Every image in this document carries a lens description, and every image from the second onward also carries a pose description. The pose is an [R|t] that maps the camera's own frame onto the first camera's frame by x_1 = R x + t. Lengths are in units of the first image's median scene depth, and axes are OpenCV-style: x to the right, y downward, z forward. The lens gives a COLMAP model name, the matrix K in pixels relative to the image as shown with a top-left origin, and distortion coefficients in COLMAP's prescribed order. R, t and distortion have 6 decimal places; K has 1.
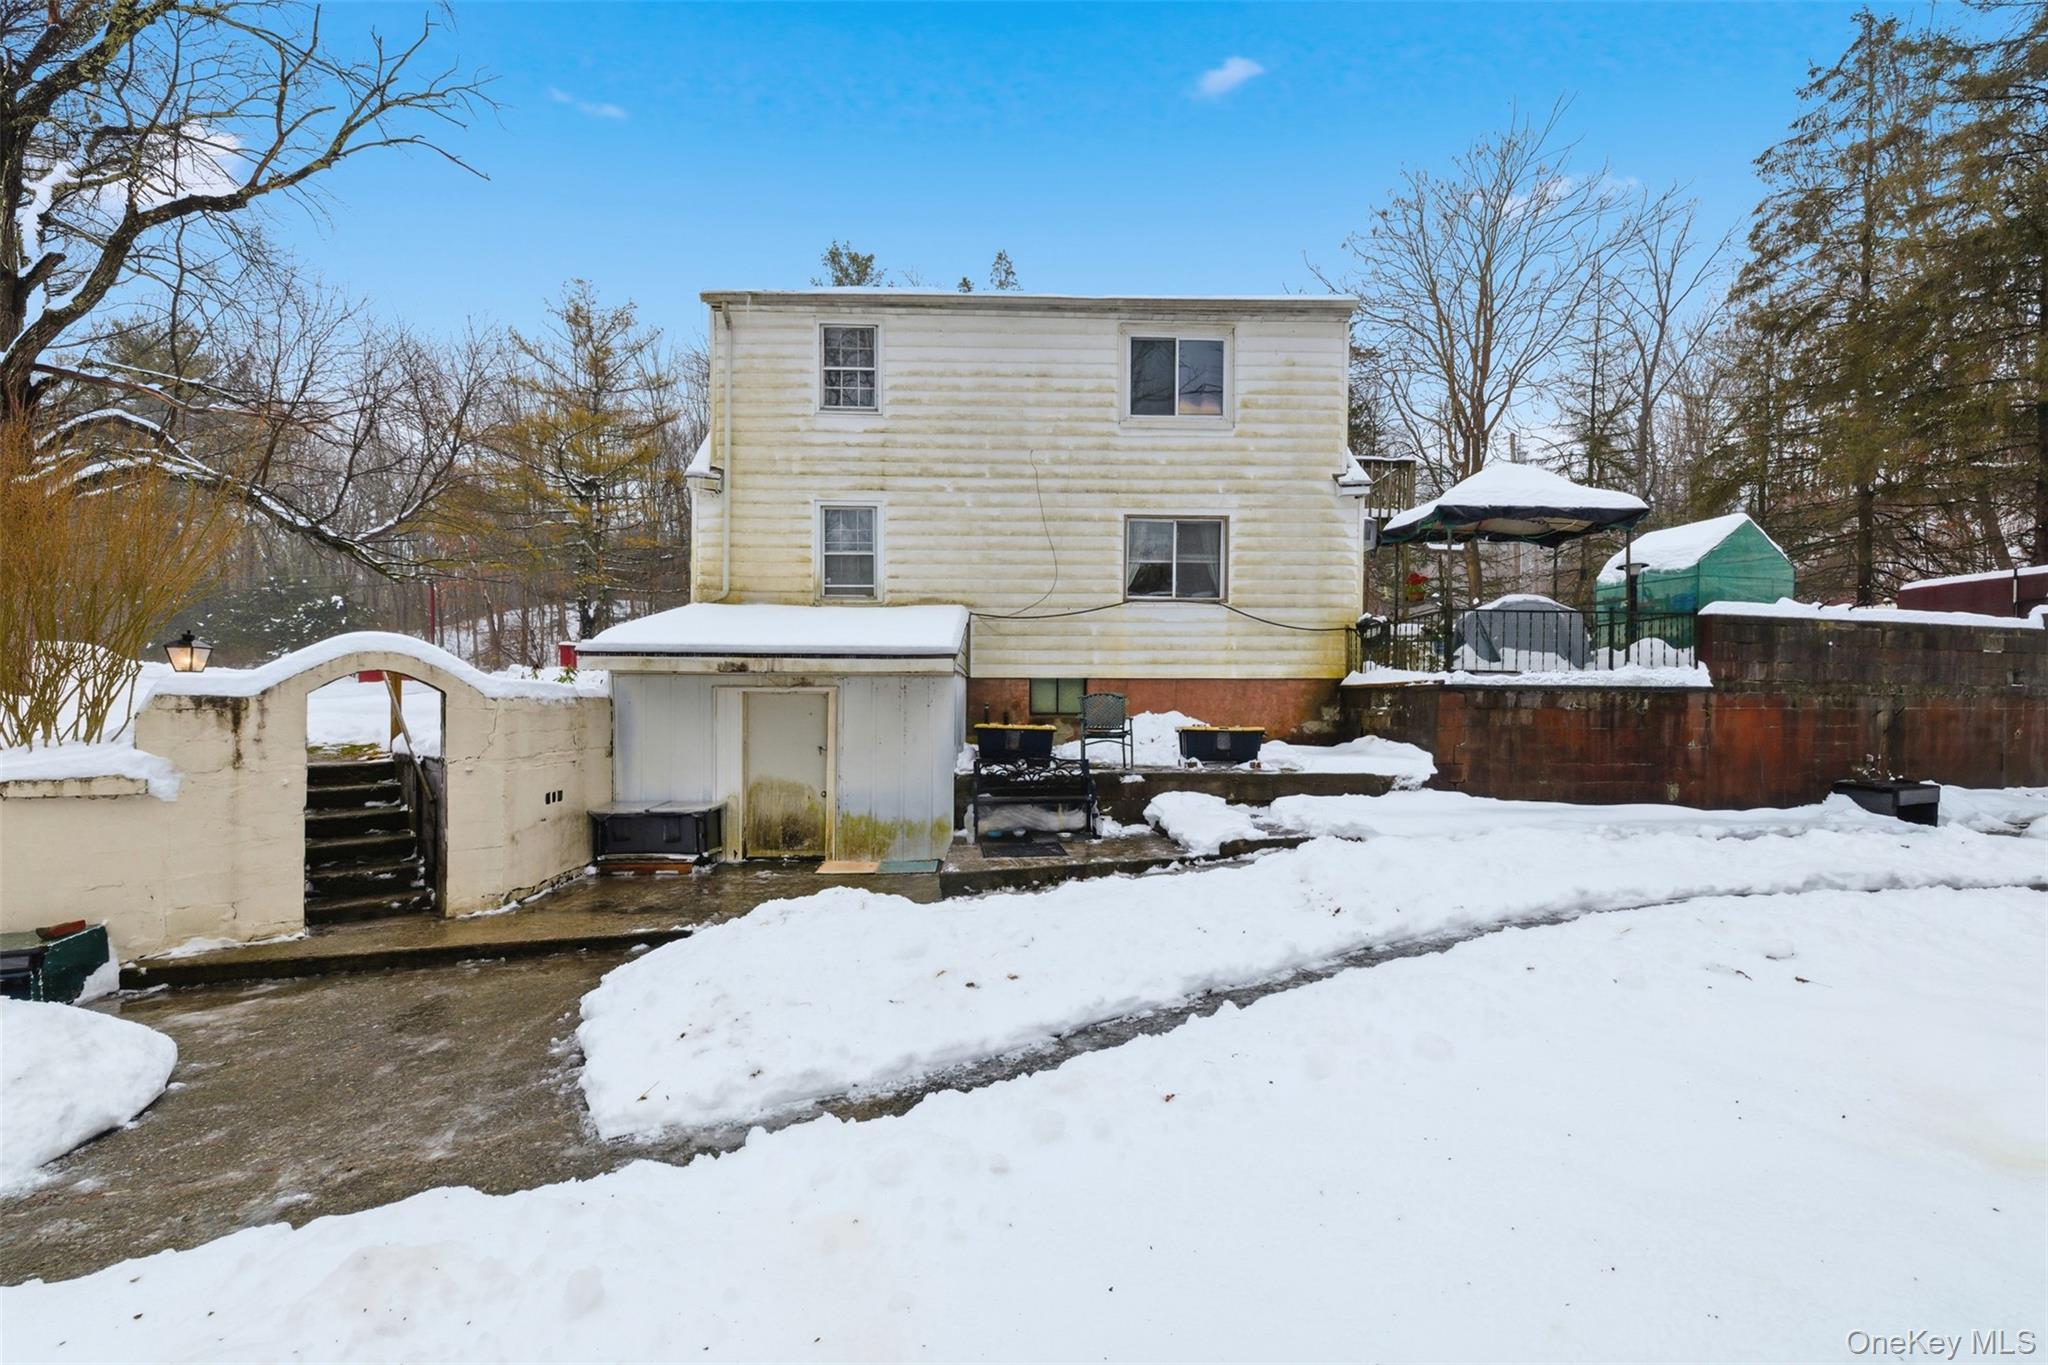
lens RADIAL K [[880.7, 0, 1024.0], [0, 880.7, 701.4], [0, 0, 1]] dist [0.001782, 0.000105]
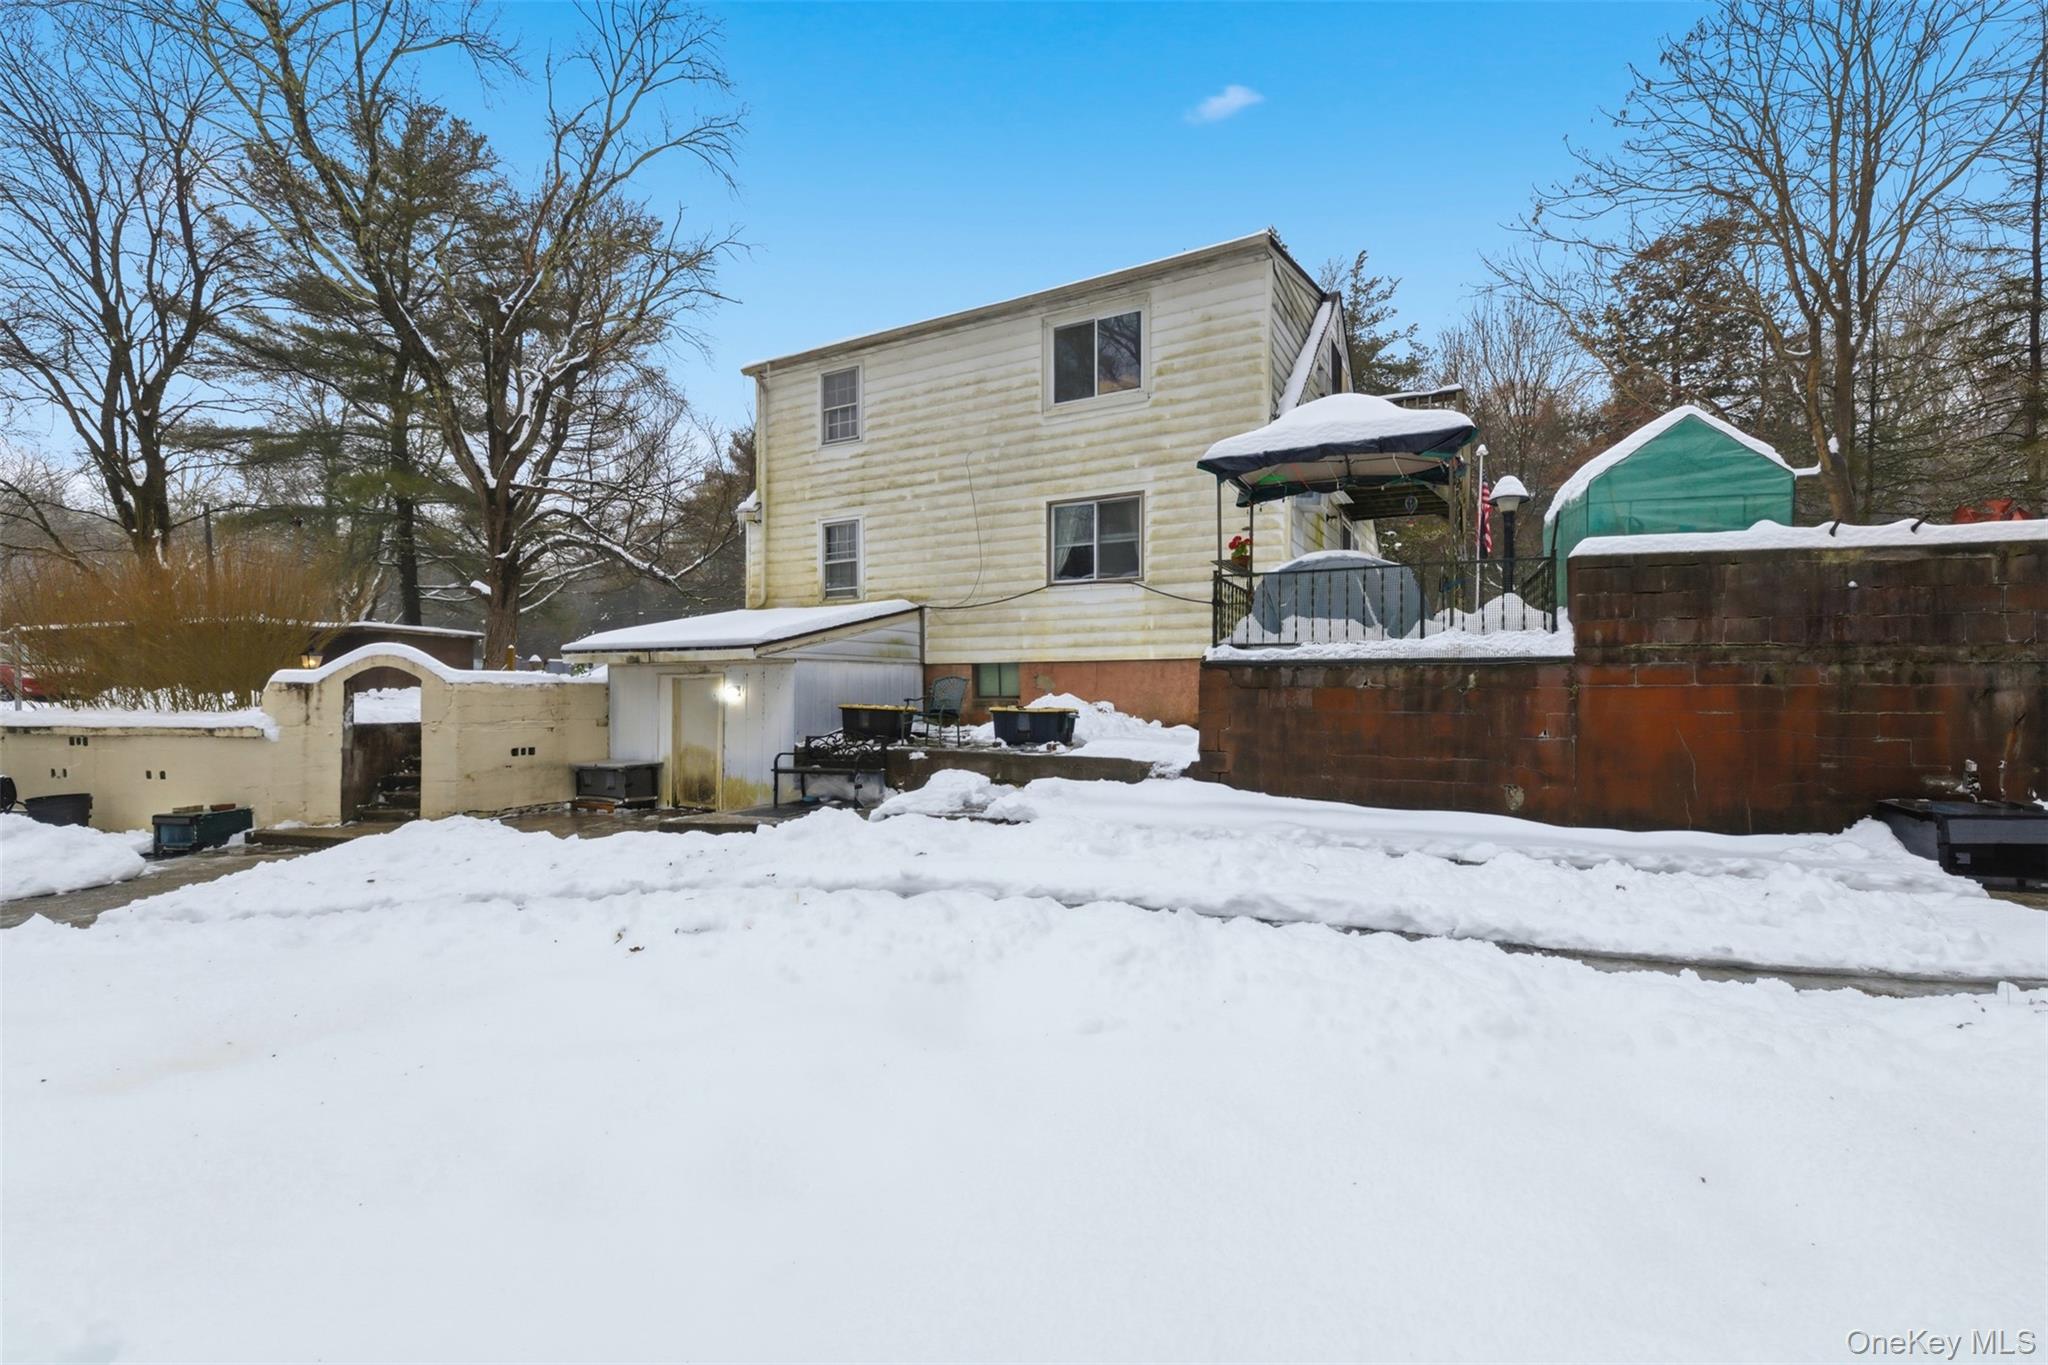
lens RADIAL K [[863.2, 0, 1028.7], [0, 863.2, 674.3], [0, 0, 1]] dist [0.001722, 0.000284]
pose [[0.861104, -0.013803, -0.508242, 0.605813], [0.003686, 0.999775, -0.020906, 0.009296], [0.508416, 0.016128, 0.860960, 0.130062]]
